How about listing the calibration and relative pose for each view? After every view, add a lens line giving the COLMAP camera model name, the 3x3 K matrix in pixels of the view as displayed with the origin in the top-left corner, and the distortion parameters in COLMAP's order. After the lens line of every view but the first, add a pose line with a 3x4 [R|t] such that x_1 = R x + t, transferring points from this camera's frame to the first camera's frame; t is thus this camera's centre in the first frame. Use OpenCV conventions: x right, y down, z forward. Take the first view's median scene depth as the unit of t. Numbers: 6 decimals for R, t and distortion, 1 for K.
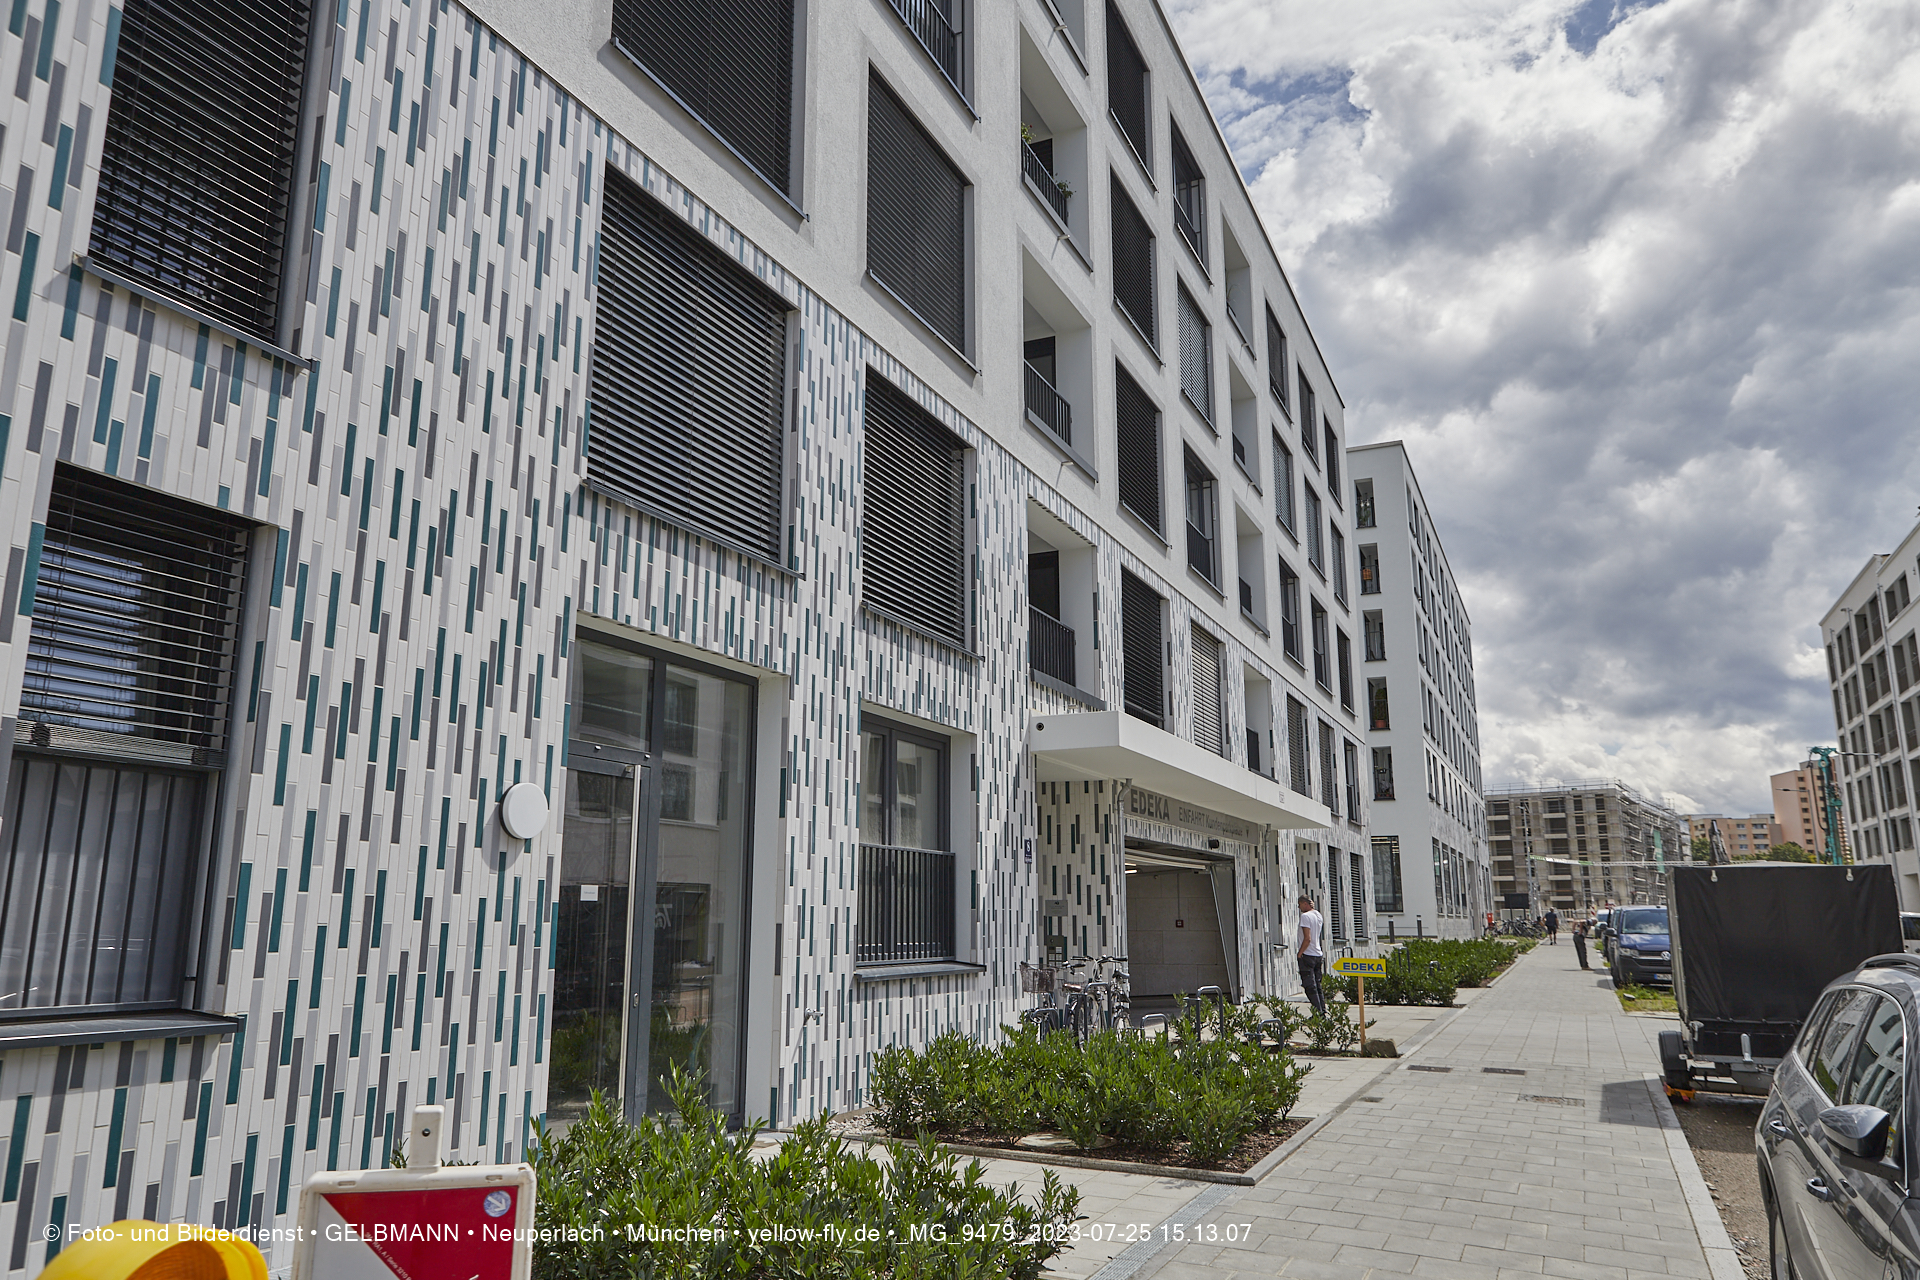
lens RADIAL K [[1313.7, 0, 946.5], [0, 1313.7, 640.8], [0, 0, 1]] dist [0.000956, -0.001523]
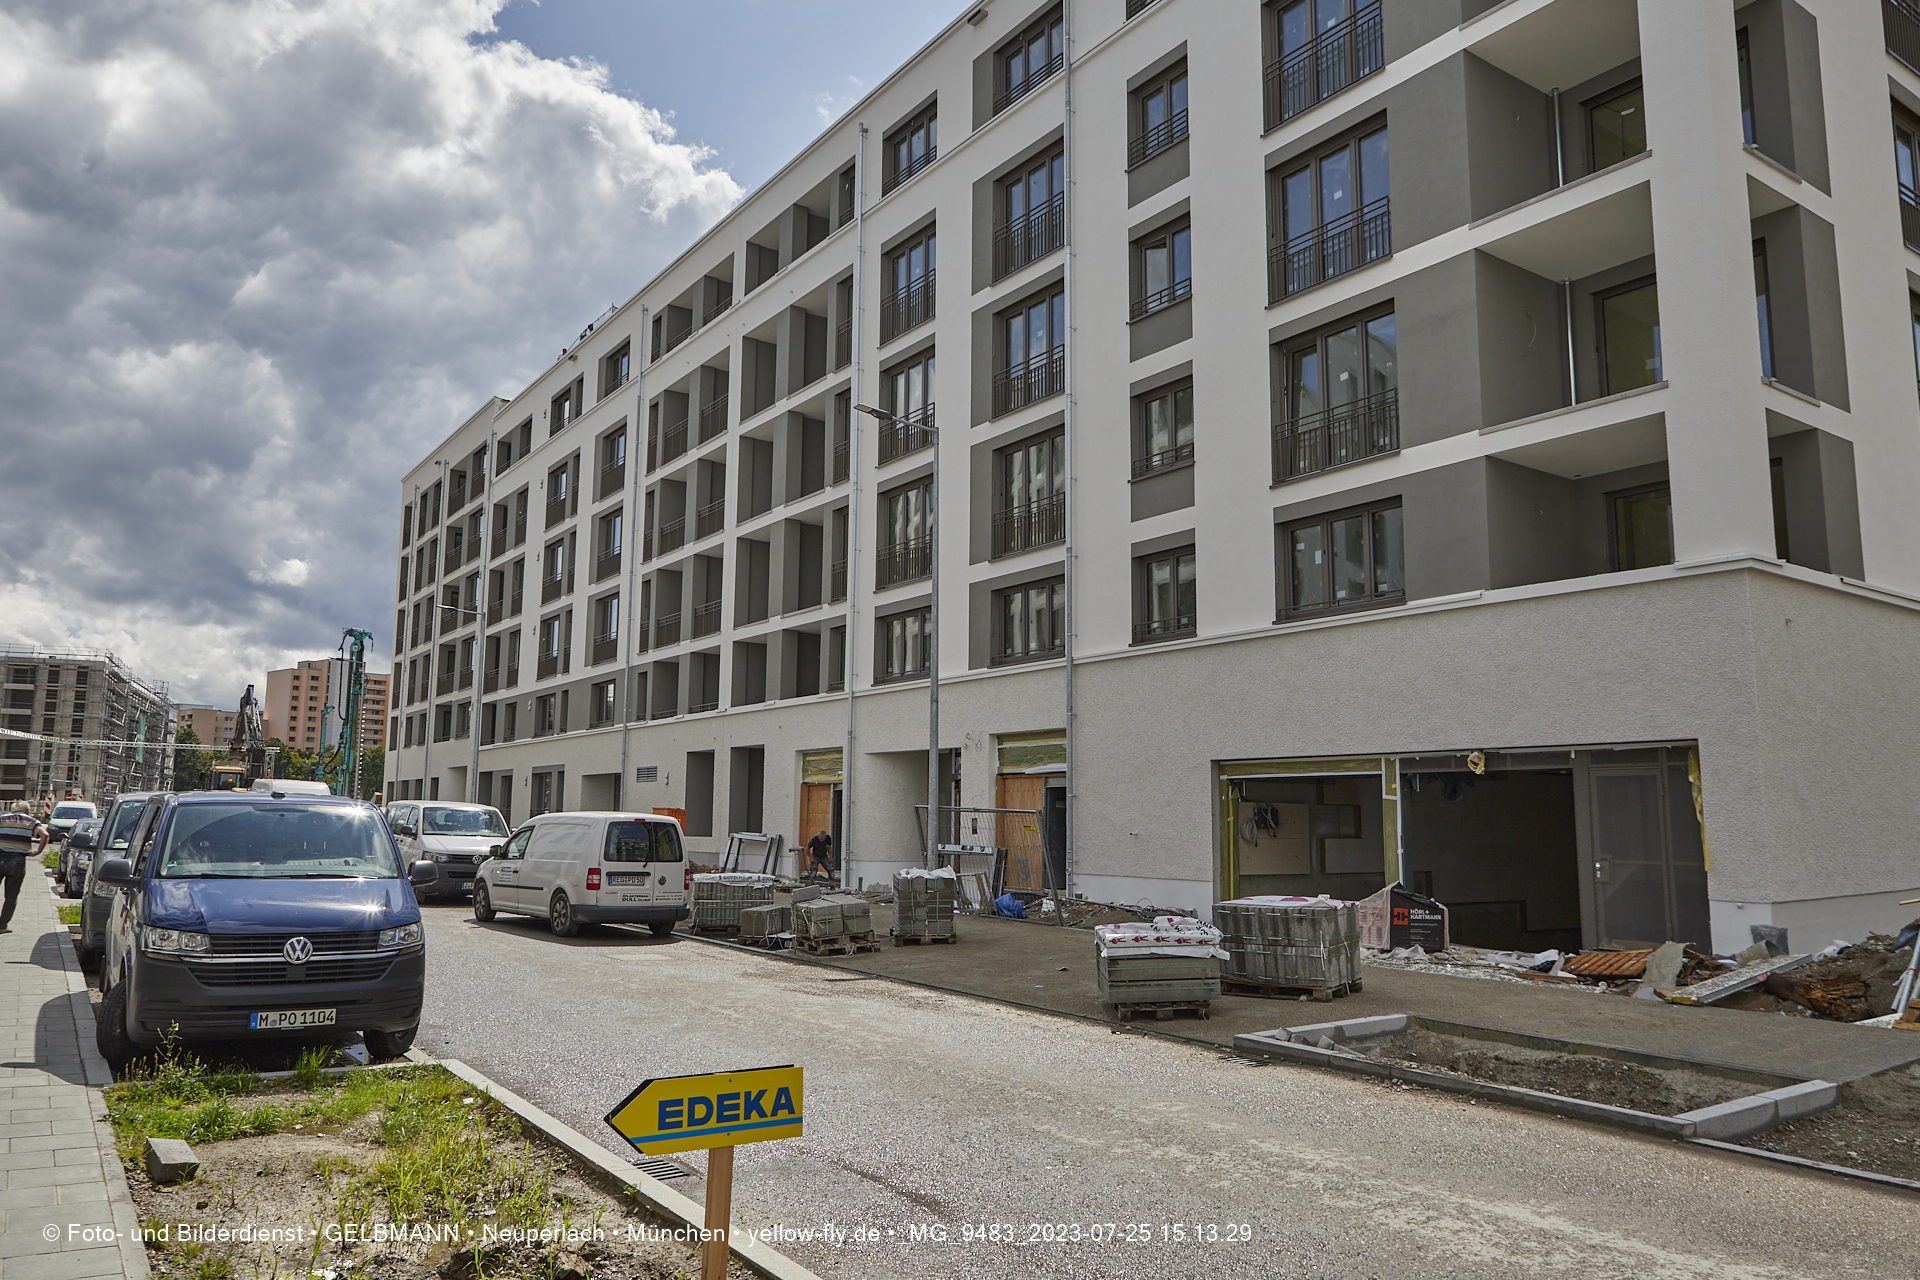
lens RADIAL K [[1313.7, 0, 946.5], [0, 1313.7, 640.8], [0, 0, 1]] dist [0.000956, -0.001523]
pose [[0.500176, 0.121734, 0.857325, 0.112518], [-0.188842, 0.981573, -0.029203, 0.047797], [-0.845082, -0.147293, 0.513947, 0.232439]]
